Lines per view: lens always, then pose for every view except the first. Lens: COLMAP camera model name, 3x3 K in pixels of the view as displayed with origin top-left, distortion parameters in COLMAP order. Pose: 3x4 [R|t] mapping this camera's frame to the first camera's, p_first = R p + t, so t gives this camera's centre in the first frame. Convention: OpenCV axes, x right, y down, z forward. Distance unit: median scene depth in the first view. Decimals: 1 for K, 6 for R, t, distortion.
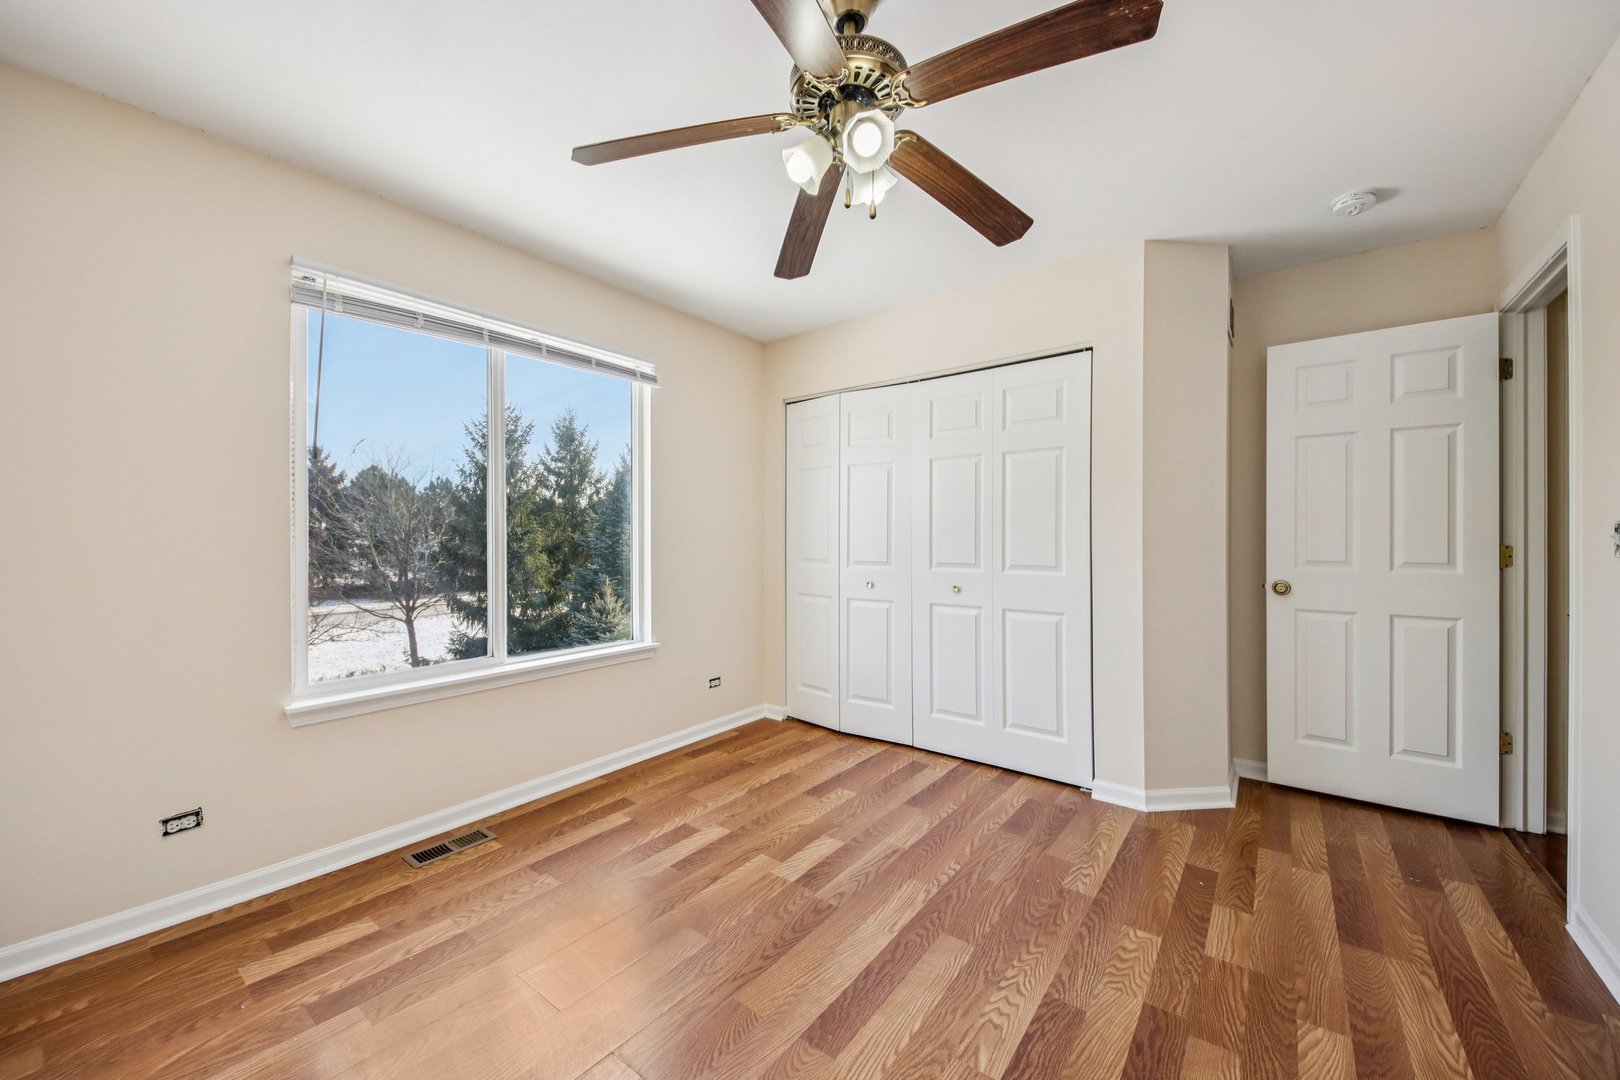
lens RADIAL K [[615.8, 0, 810.0], [0, 615.8, 540.0], [0, 0, 1]] dist [-0.000154, -0.006433]
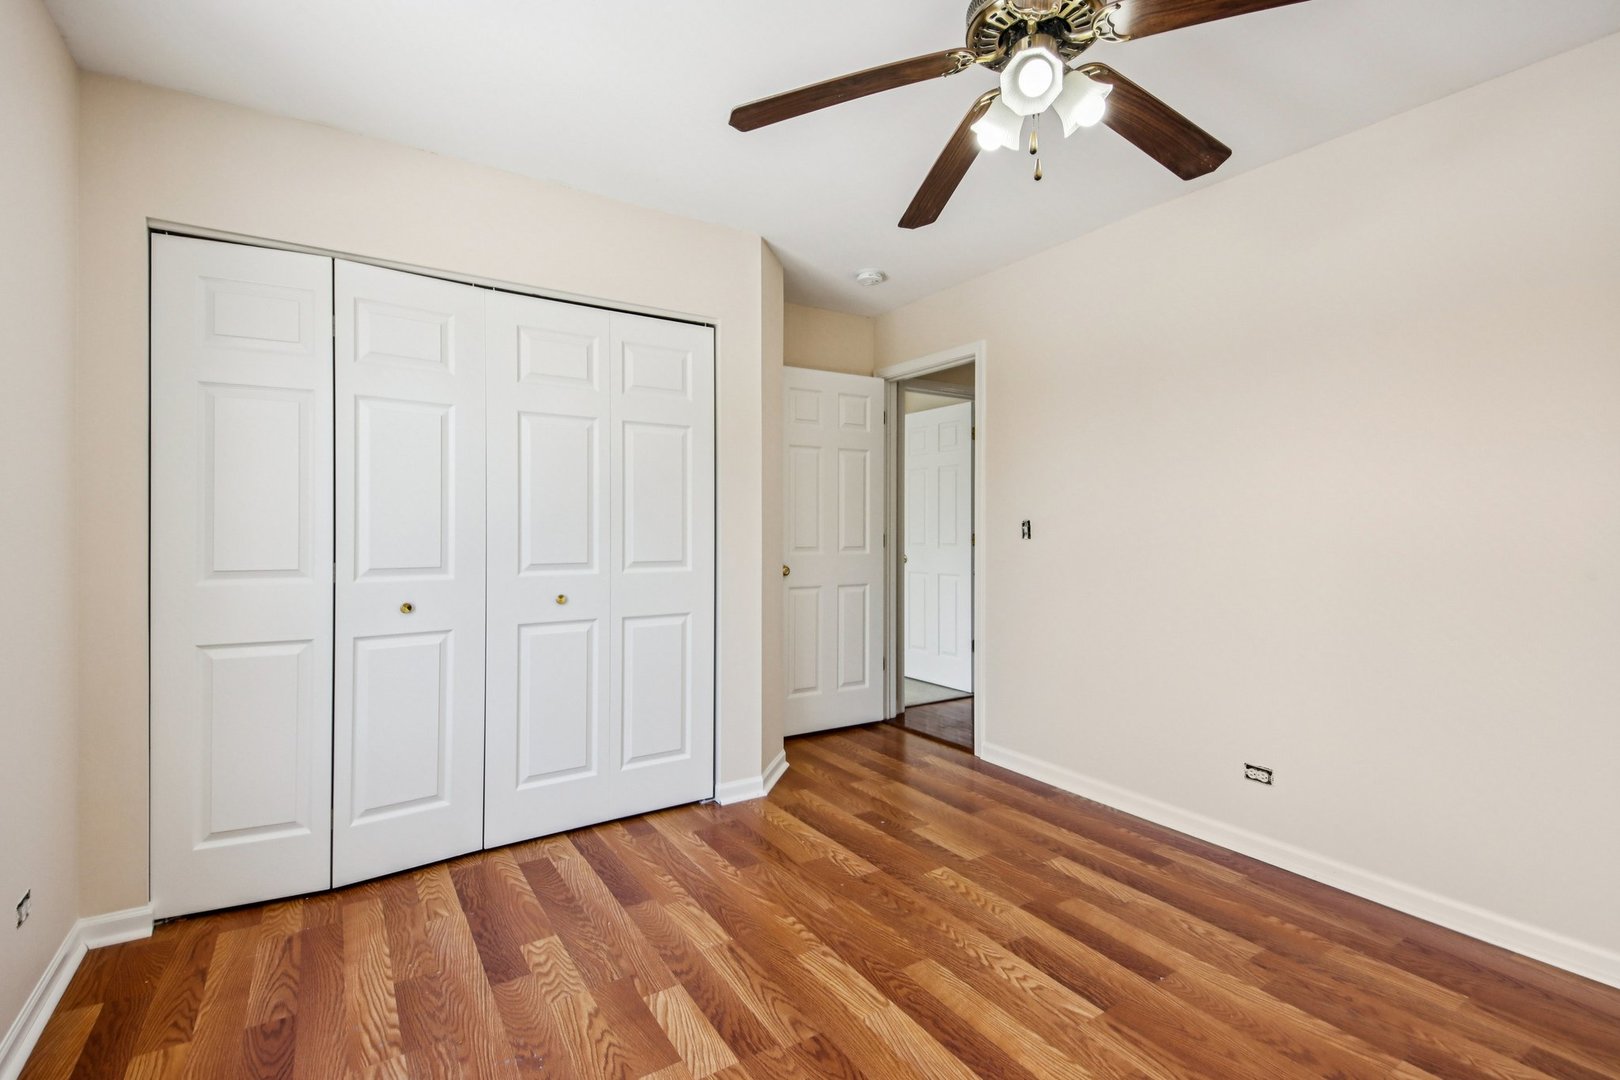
lens RADIAL K [[732.2, 0, 810.0], [0, 732.2, 540.0], [0, 0, 1]] dist [0.088583, -0.058462]
pose [[0.334415, -0.021400, 0.942183, -0.578961], [0.004955, 0.999768, 0.020950, -0.008953], [-0.942413, -0.002338, 0.334443, 0.519112]]
